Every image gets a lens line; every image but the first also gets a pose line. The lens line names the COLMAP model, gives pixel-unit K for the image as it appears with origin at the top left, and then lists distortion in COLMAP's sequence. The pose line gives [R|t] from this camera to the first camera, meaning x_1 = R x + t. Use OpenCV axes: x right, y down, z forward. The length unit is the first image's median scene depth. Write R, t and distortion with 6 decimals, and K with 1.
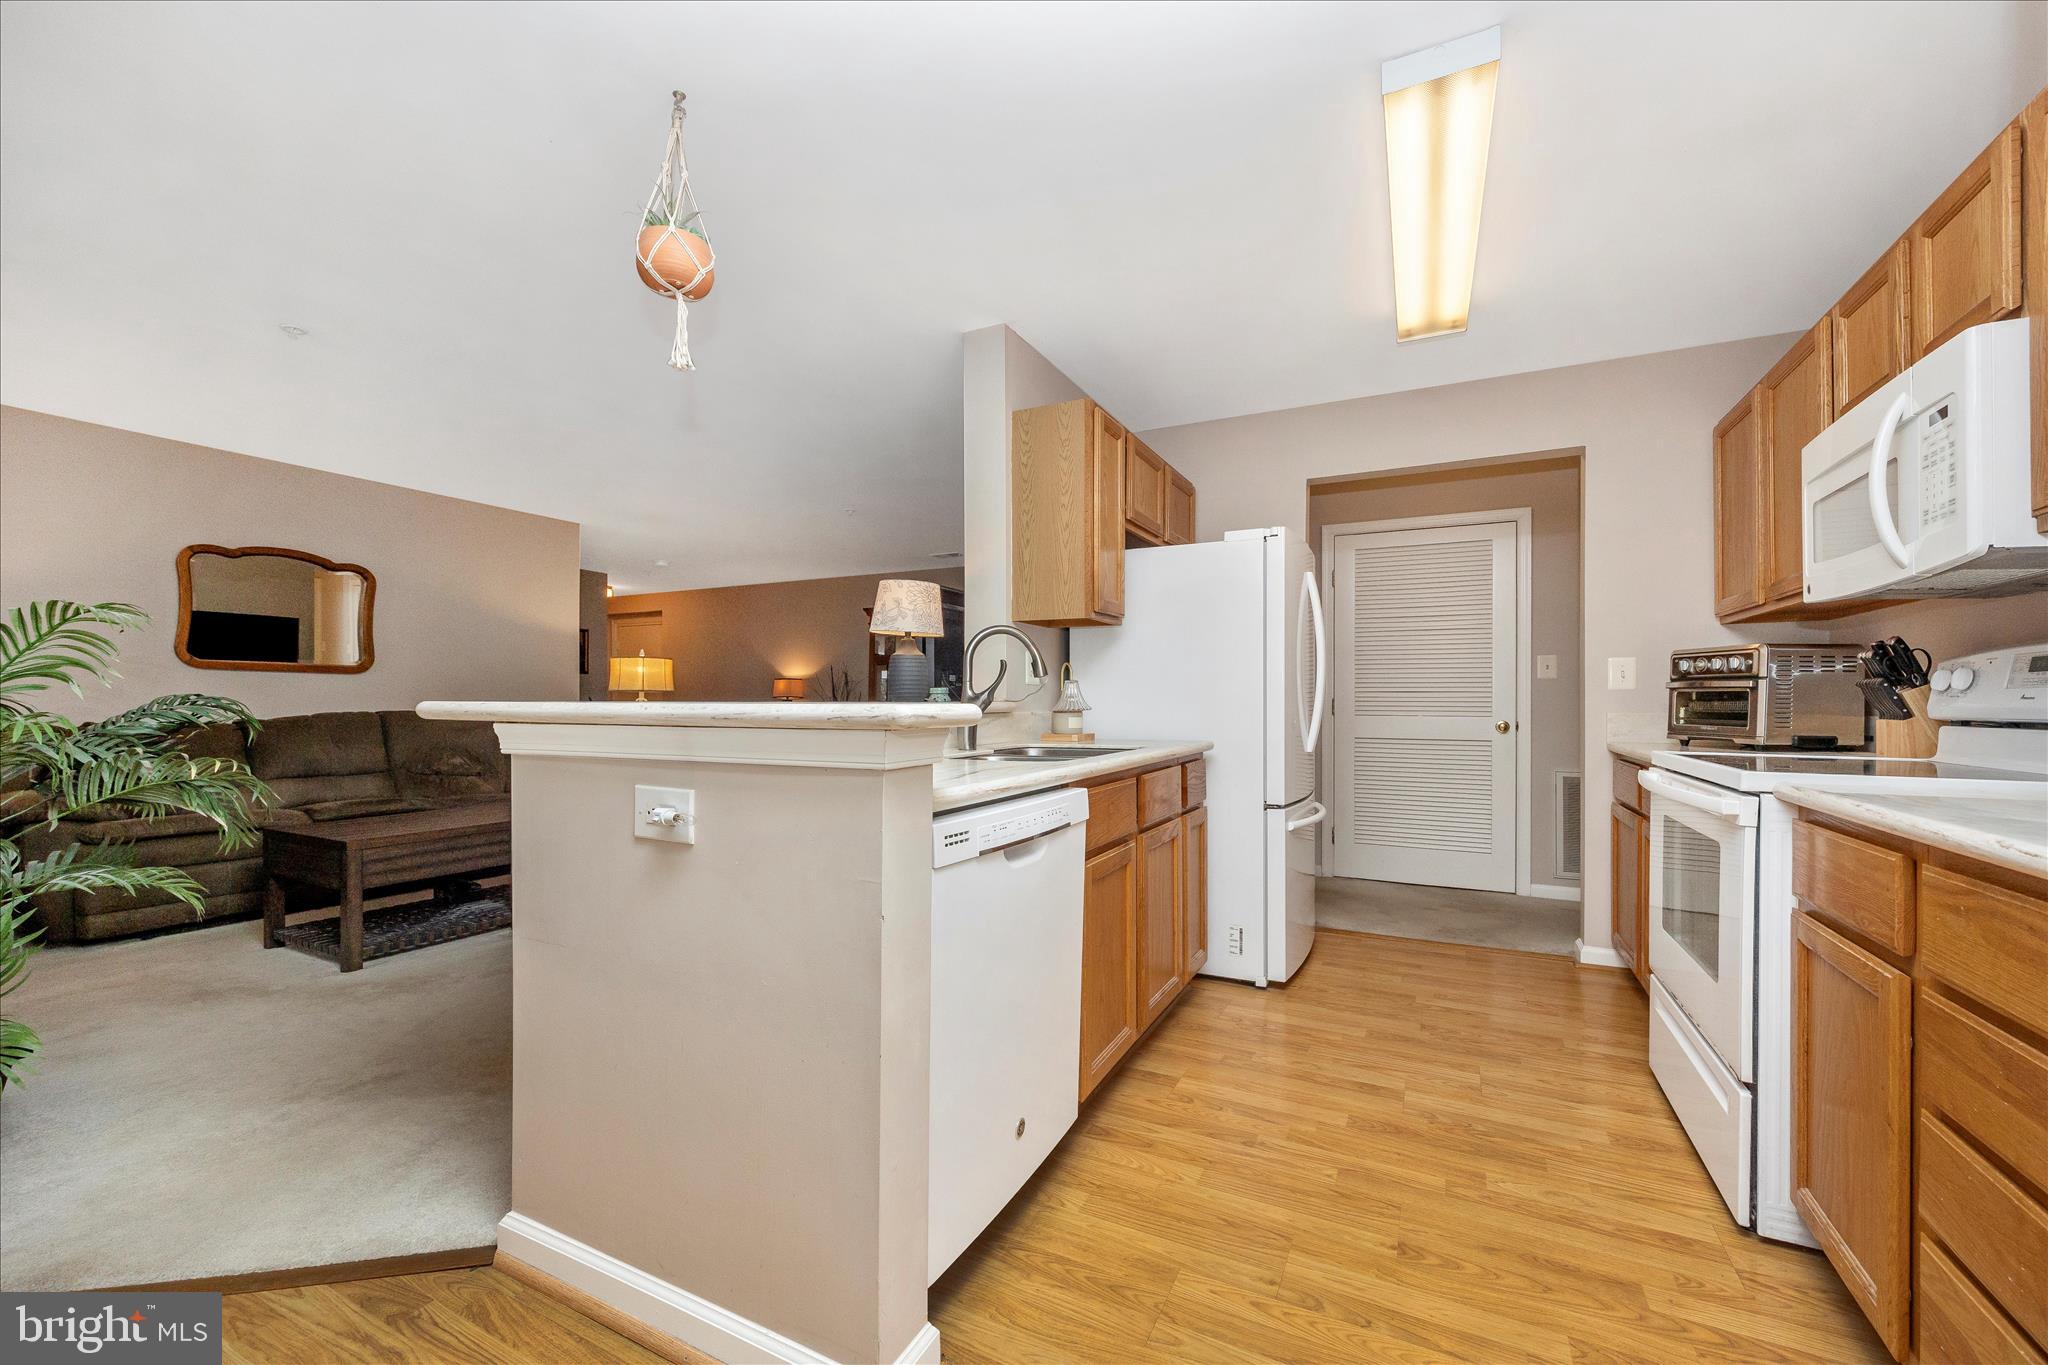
lens RADIAL K [[791.5, 0, 1028.2], [0, 791.5, 699.2], [0, 0, 1]] dist [0.000695, -0.000444]
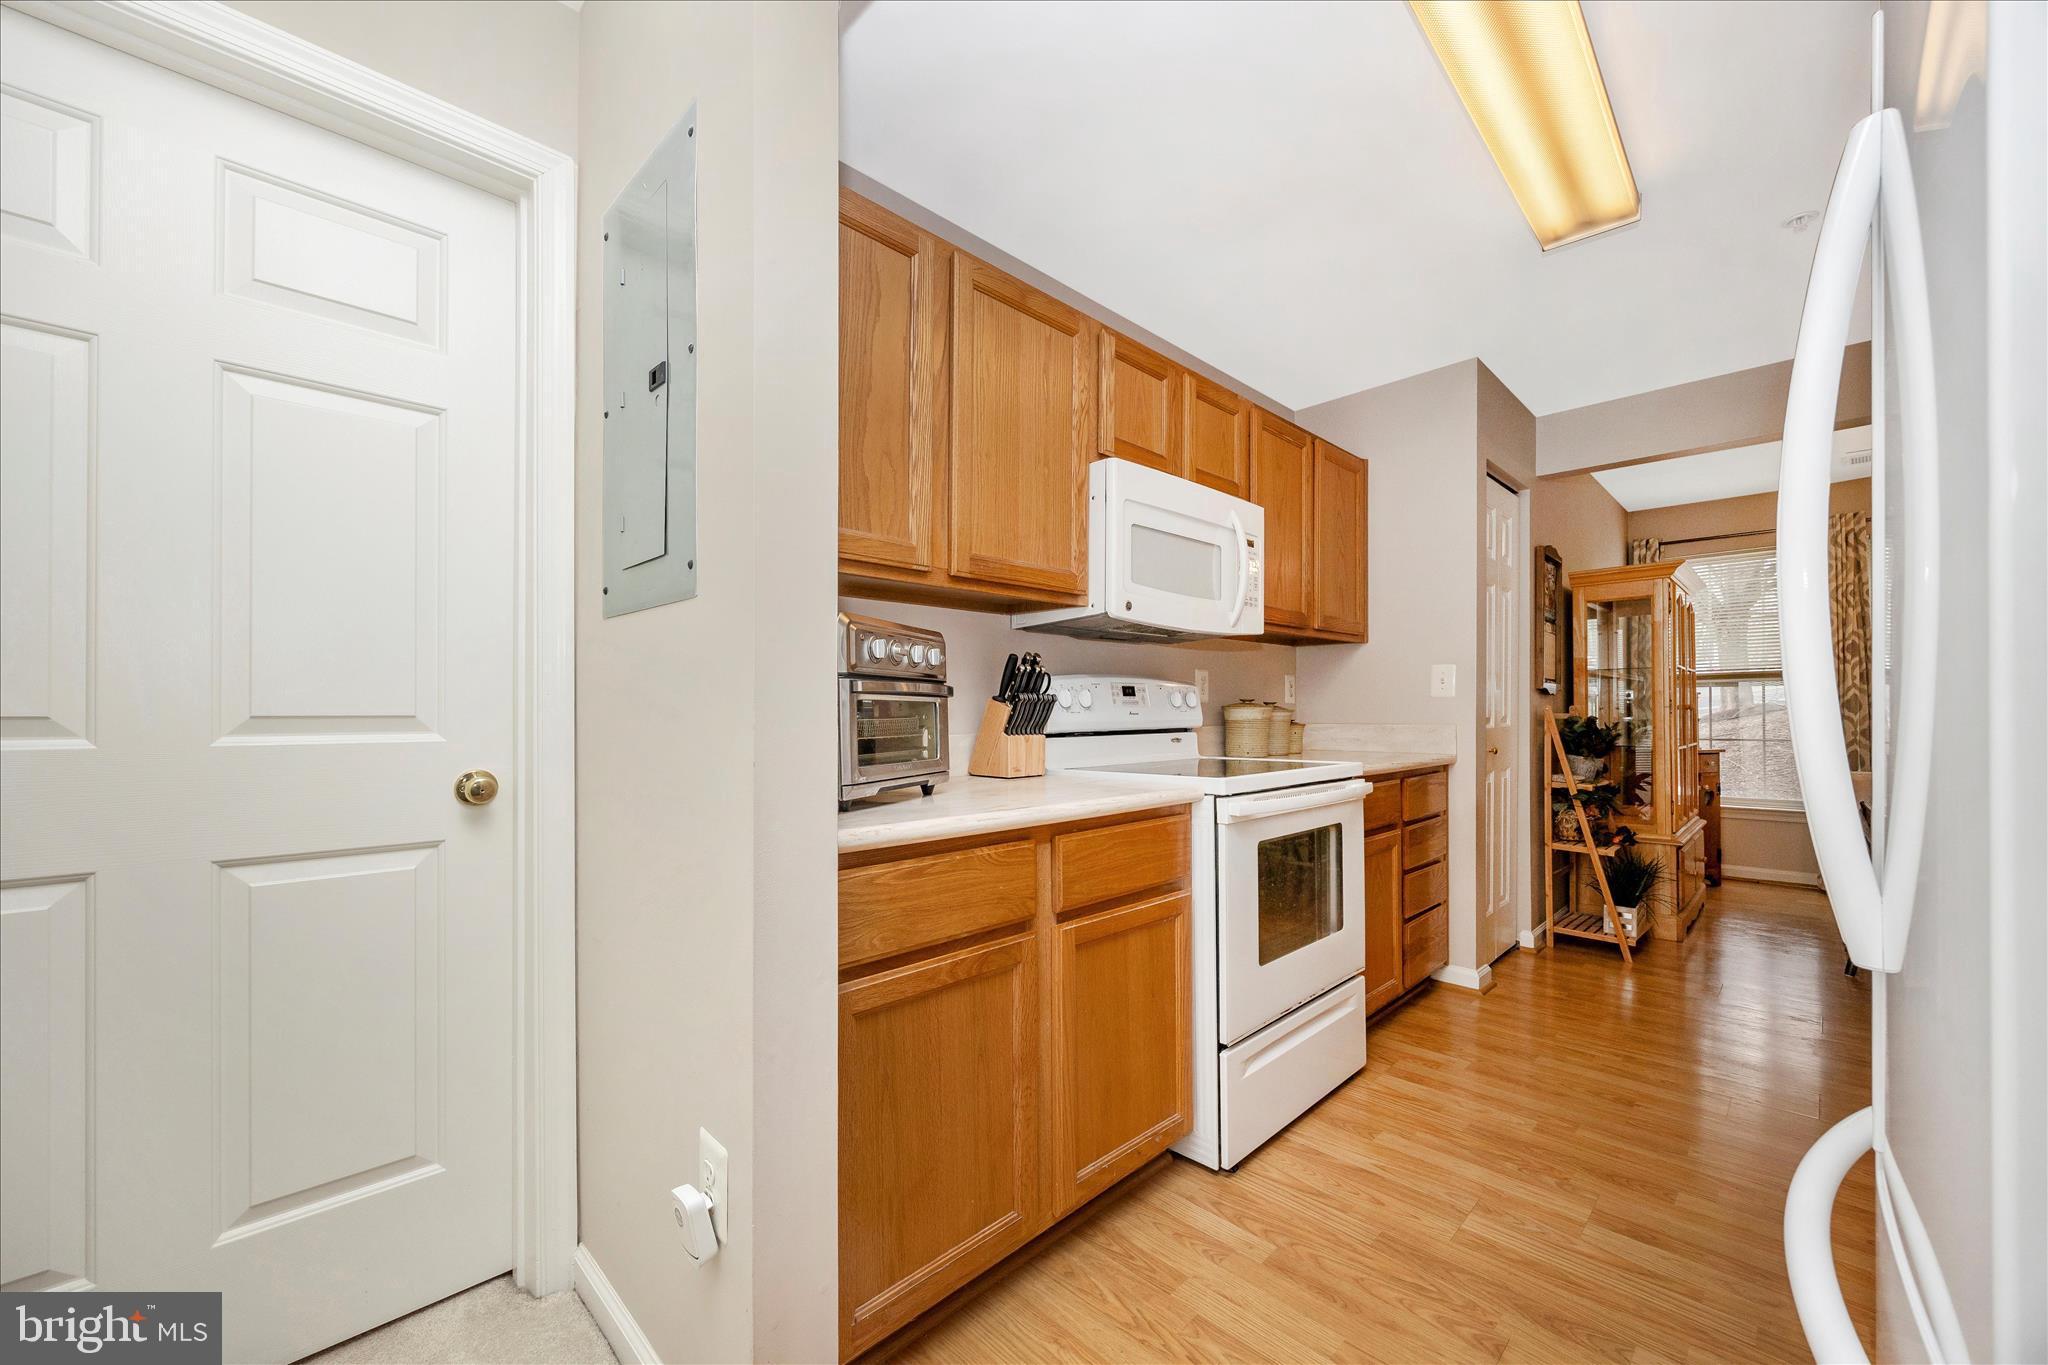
lens RADIAL K [[791.5, 0, 1027.5], [0, 791.5, 702.4], [0, 0, 1]] dist [0.000695, -0.000444]
pose [[-0.952287, -0.002698, 0.305192, 0.564709], [-0.001592, 0.999991, 0.003872, -0.015169], [-0.305199, 0.003202, -0.952283, 1.412803]]
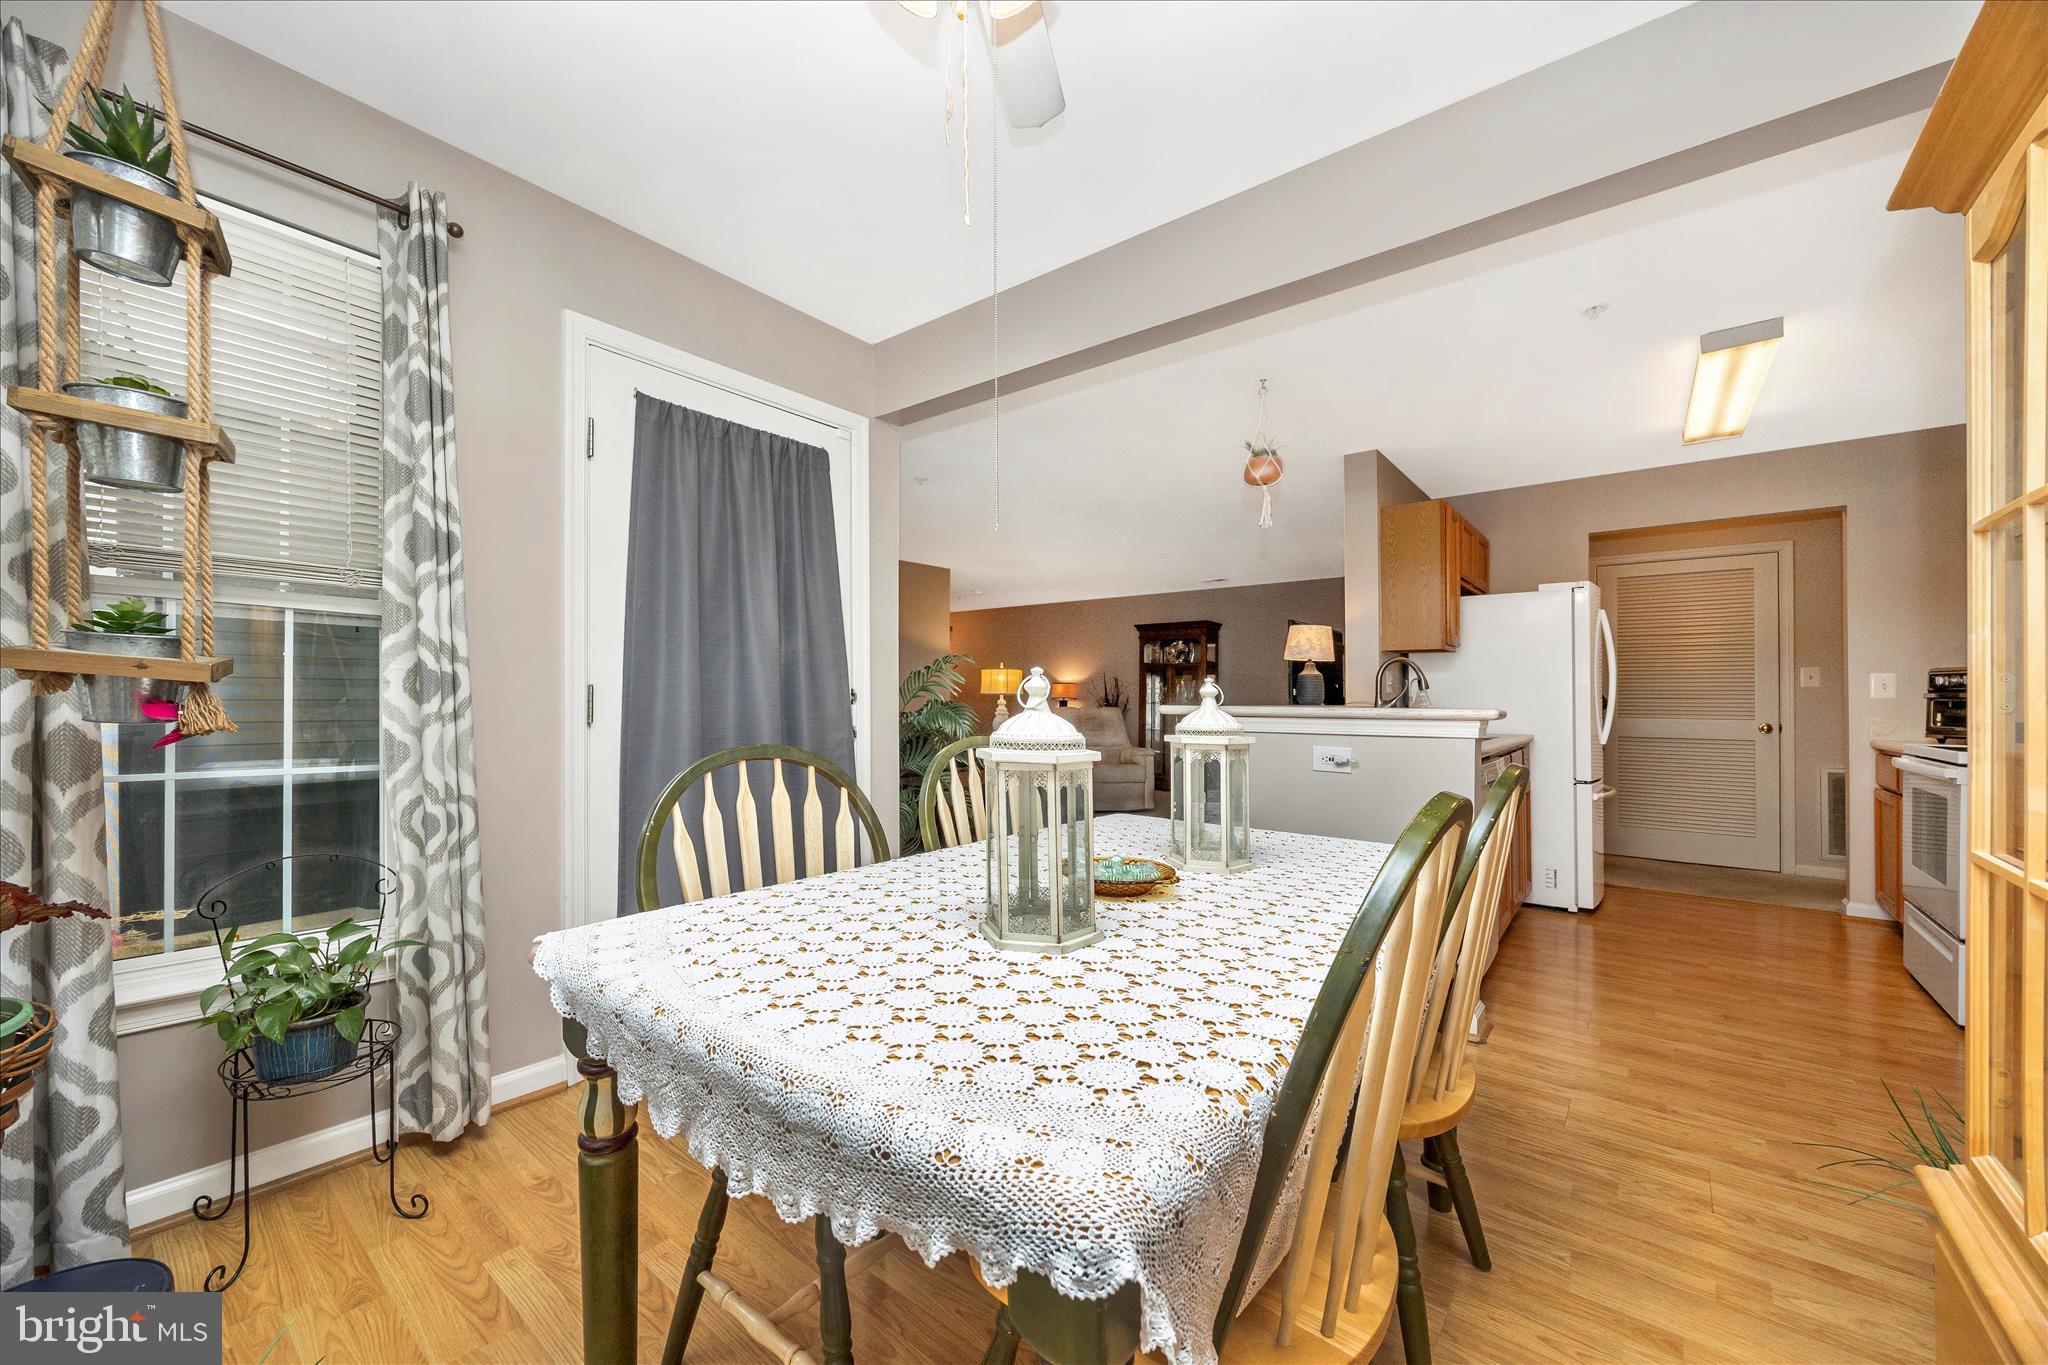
lens RADIAL K [[791.5, 0, 1016.9], [0, 791.5, 689.1], [0, 0, 1]] dist [0.000695, -0.000444]
pose [[0.979855, 0.000627, -0.199707, -0.382947], [-0.003535, 0.999893, -0.014204, -0.004916], [0.199677, 0.014623, 0.979753, -0.558614]]
